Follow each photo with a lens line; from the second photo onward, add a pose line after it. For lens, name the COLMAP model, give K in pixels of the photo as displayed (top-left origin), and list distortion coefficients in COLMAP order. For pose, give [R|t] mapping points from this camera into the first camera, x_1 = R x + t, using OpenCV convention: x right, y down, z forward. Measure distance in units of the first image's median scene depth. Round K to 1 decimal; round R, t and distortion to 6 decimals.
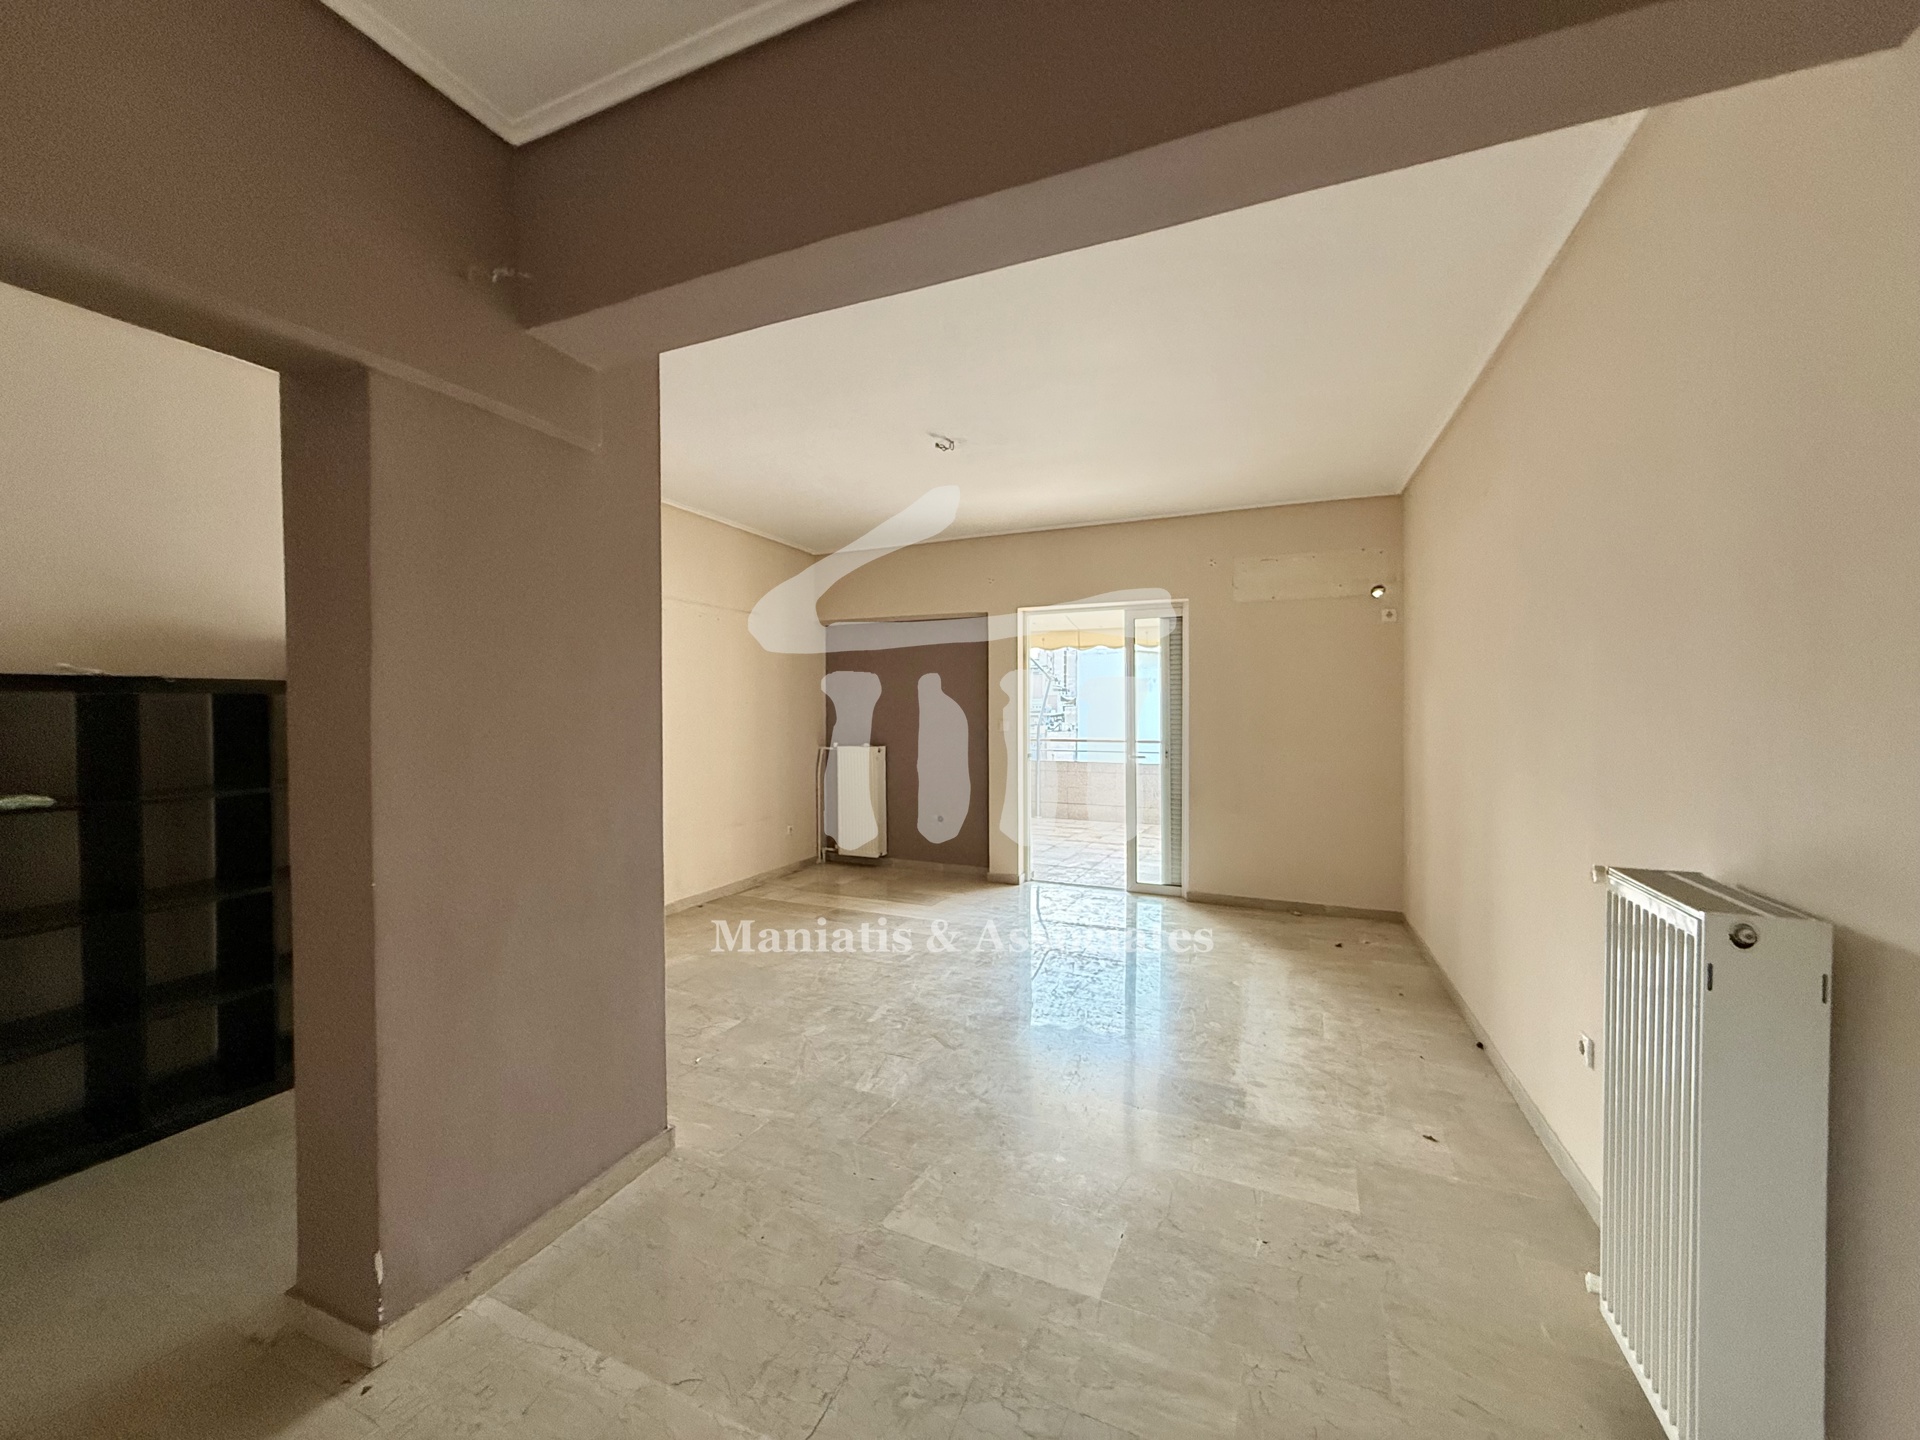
lens RADIAL K [[766.6, 0, 952.9], [0, 766.6, 719.2], [0, 0, 1]] dist [-0.001192, 0.000345]
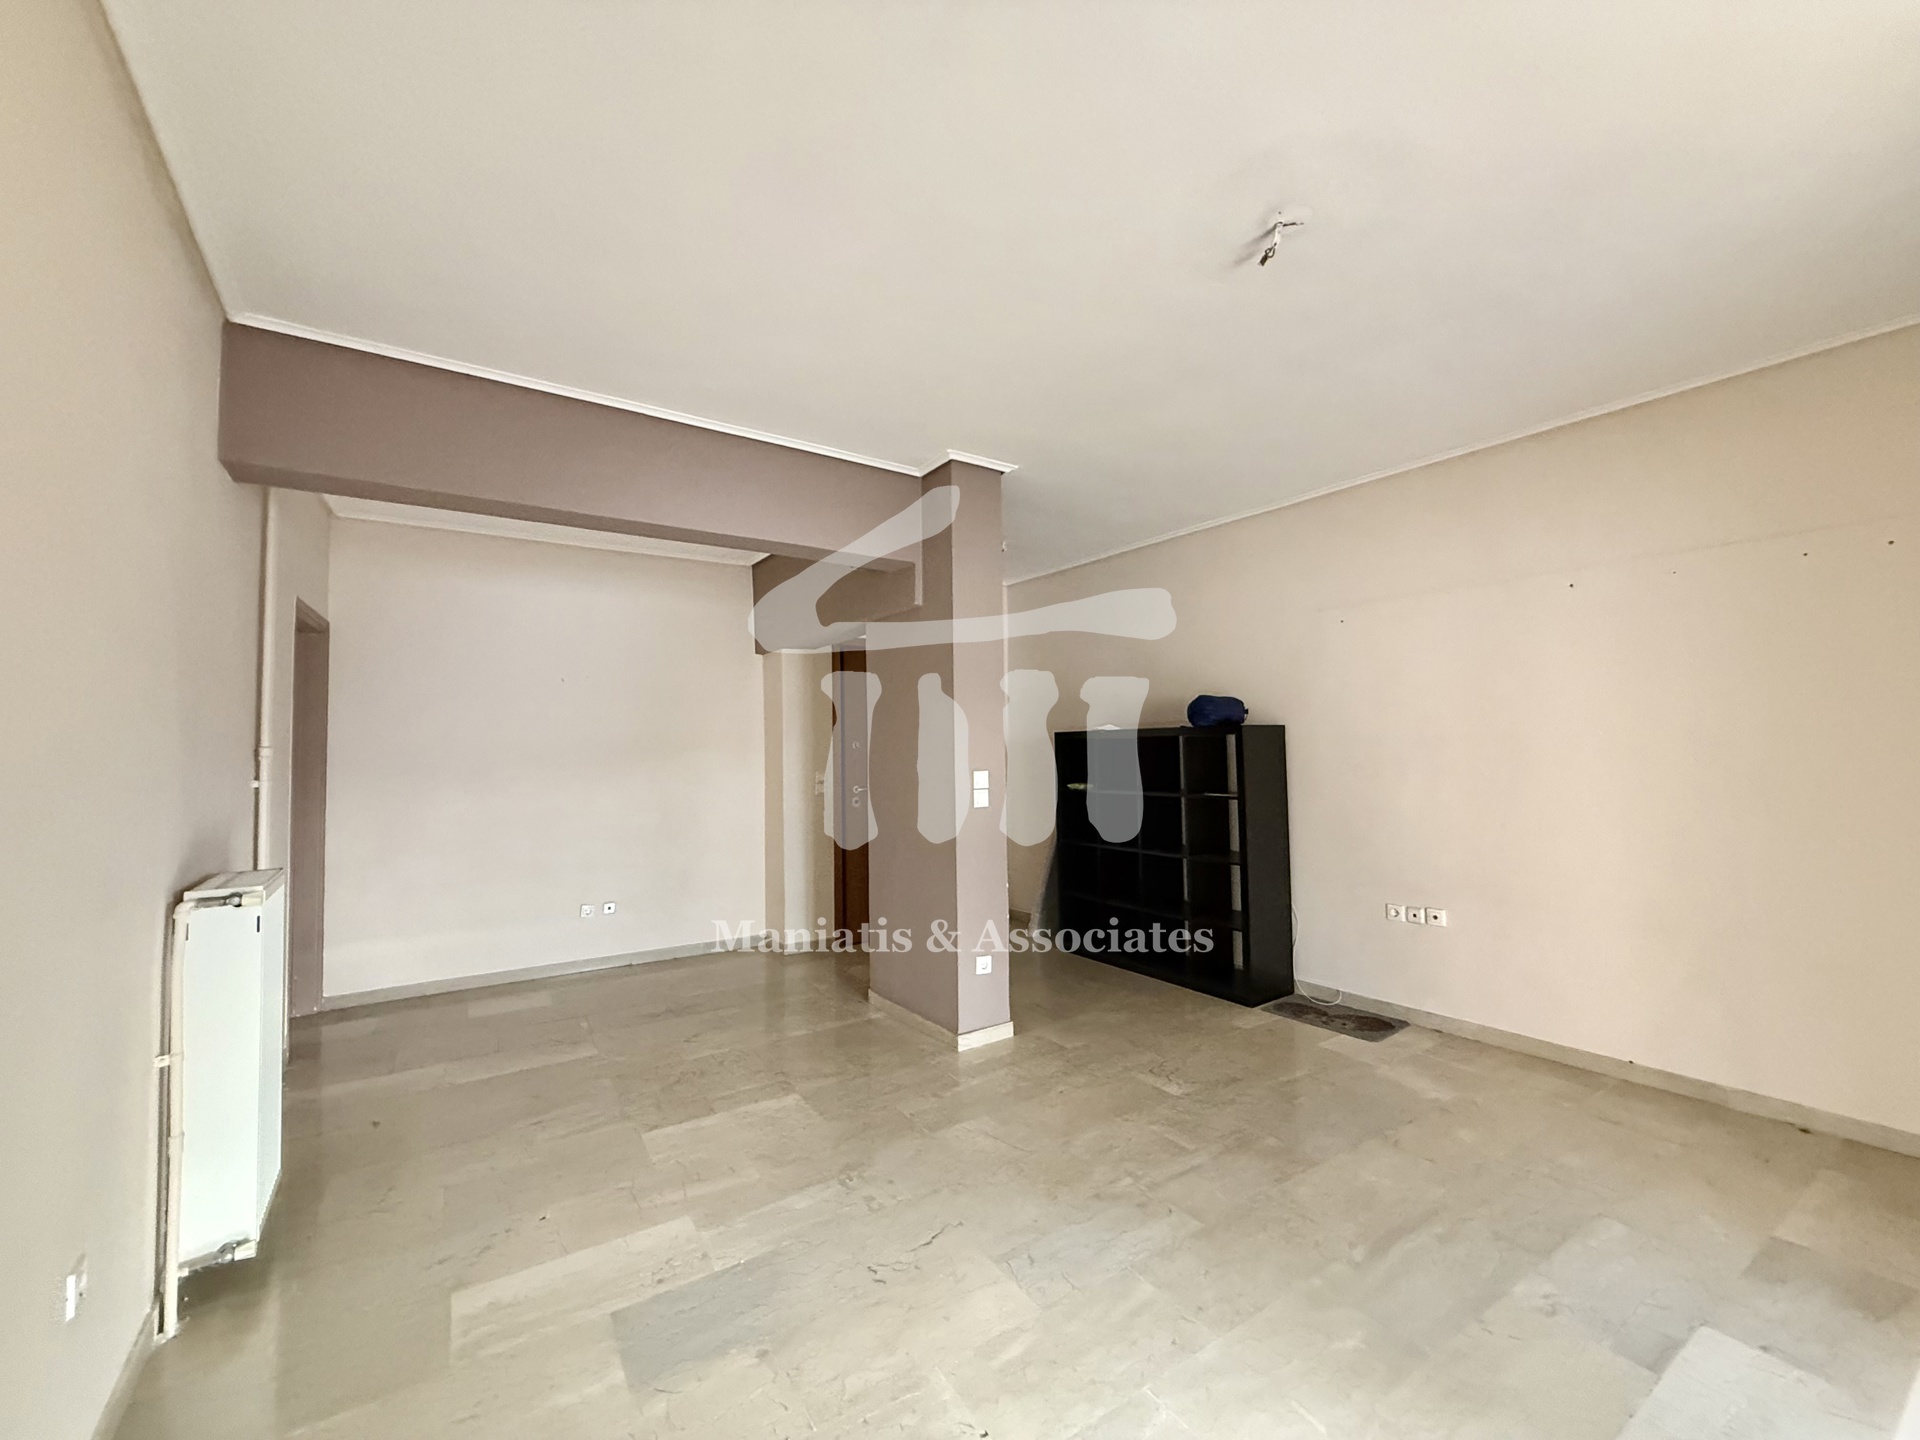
lens RADIAL K [[766.6, 0, 947.0], [0, 766.6, 718.2], [0, 0, 1]] dist [-0.001192, 0.000345]
pose [[-0.534074, -0.024387, -0.845086, 0.813669], [-0.000772, 0.999598, -0.028358, -0.024877], [0.845438, -0.014493, -0.533877, 1.618543]]
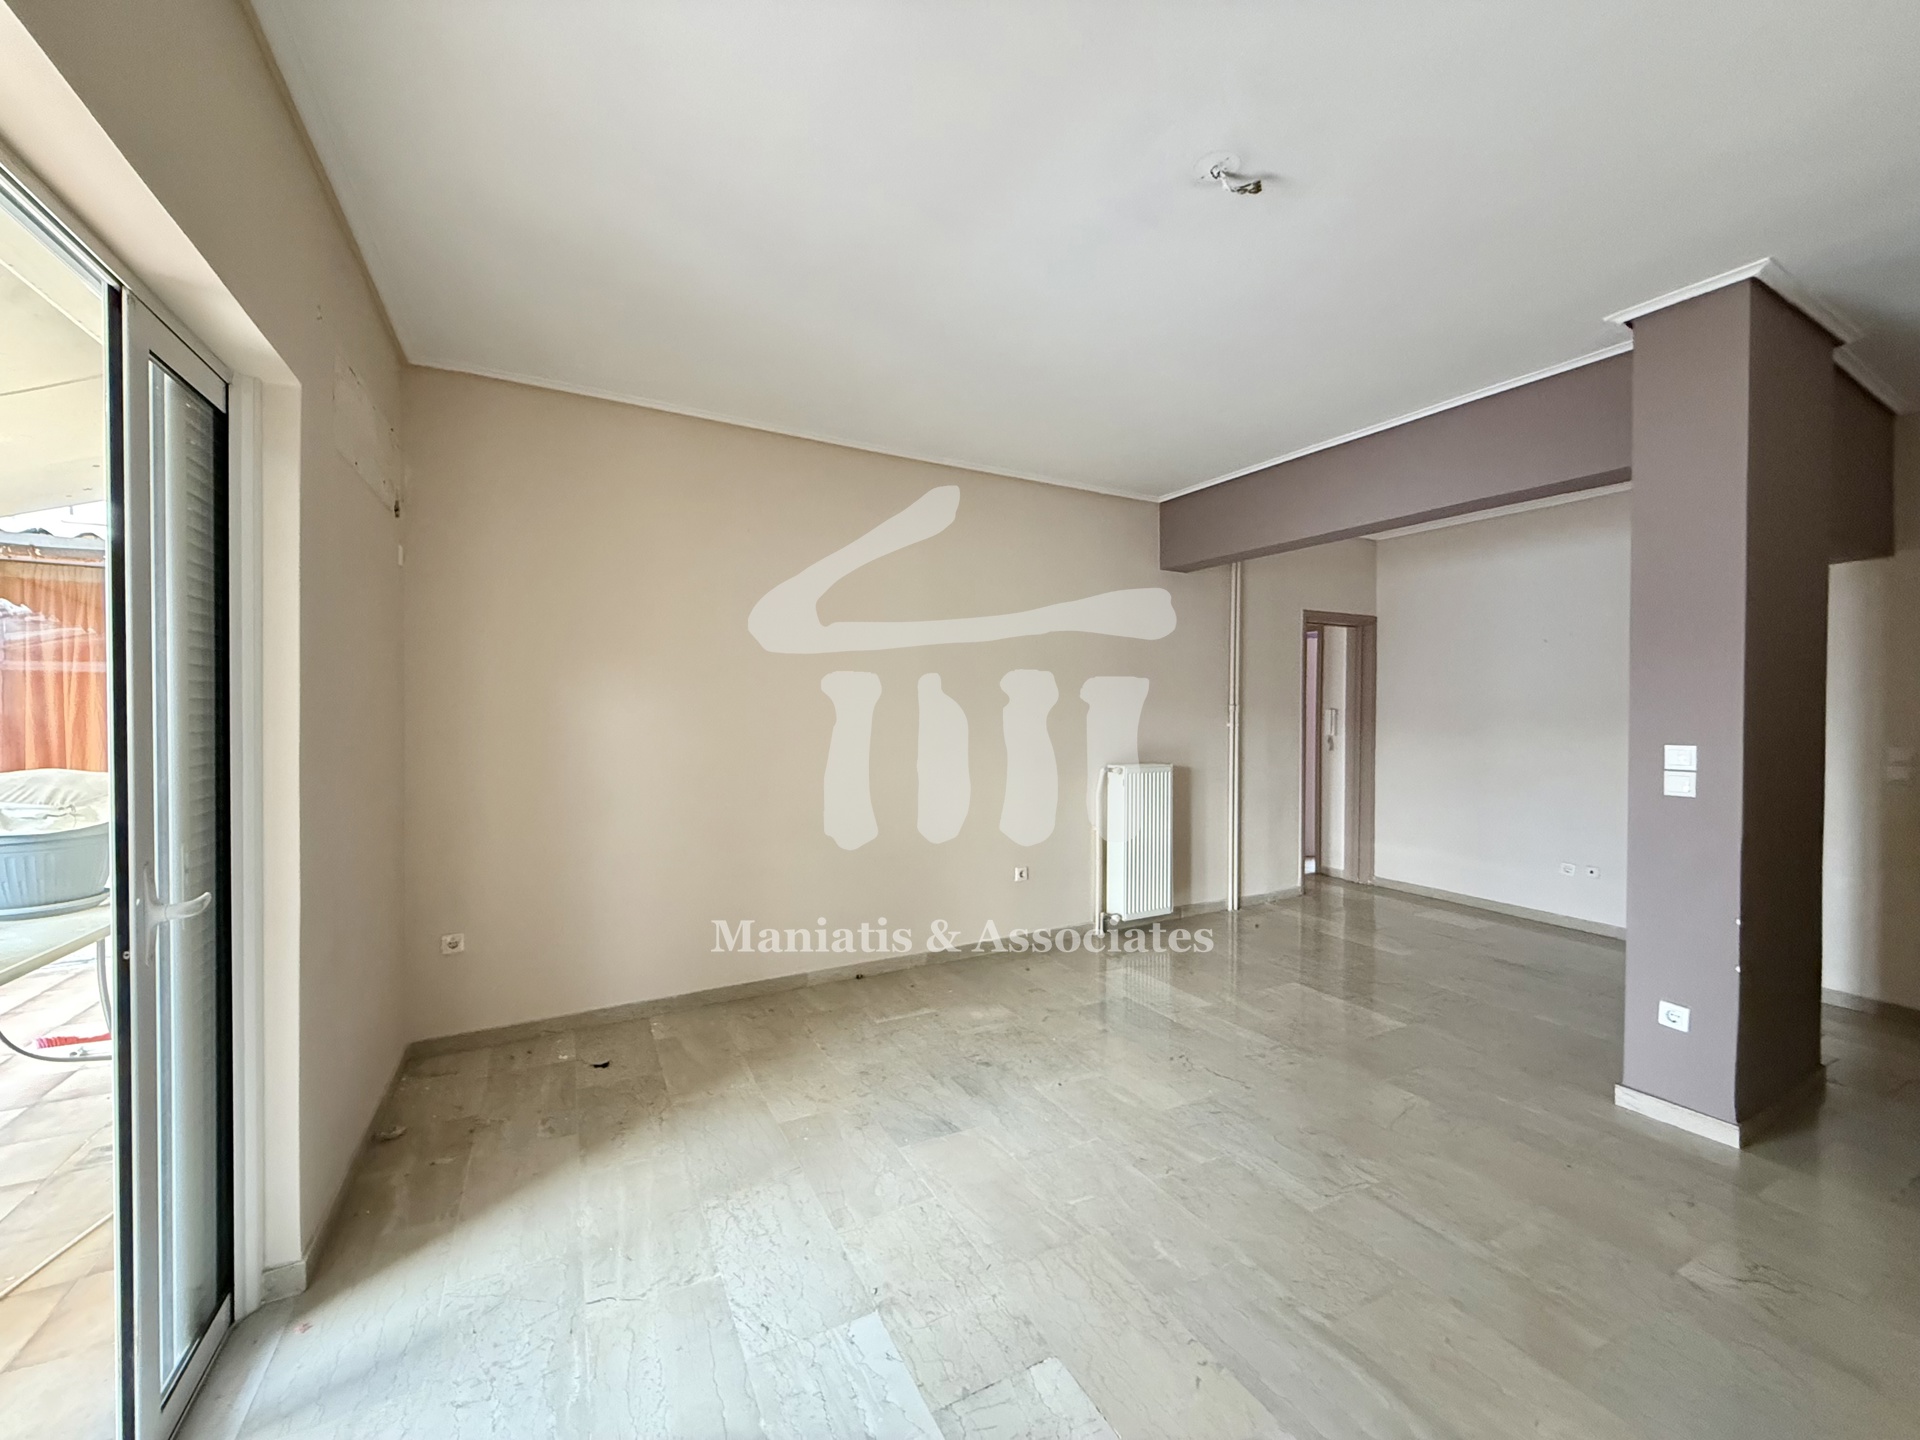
lens RADIAL K [[766.6, 0, 954.8], [0, 766.6, 716.4], [0, 0, 1]] dist [-0.001192, 0.000345]
pose [[-0.790720, -0.005671, 0.612151, -0.256418], [0.010296, 0.999692, 0.022560, -0.036498], [-0.612091, 0.024141, -0.790419, 2.256919]]
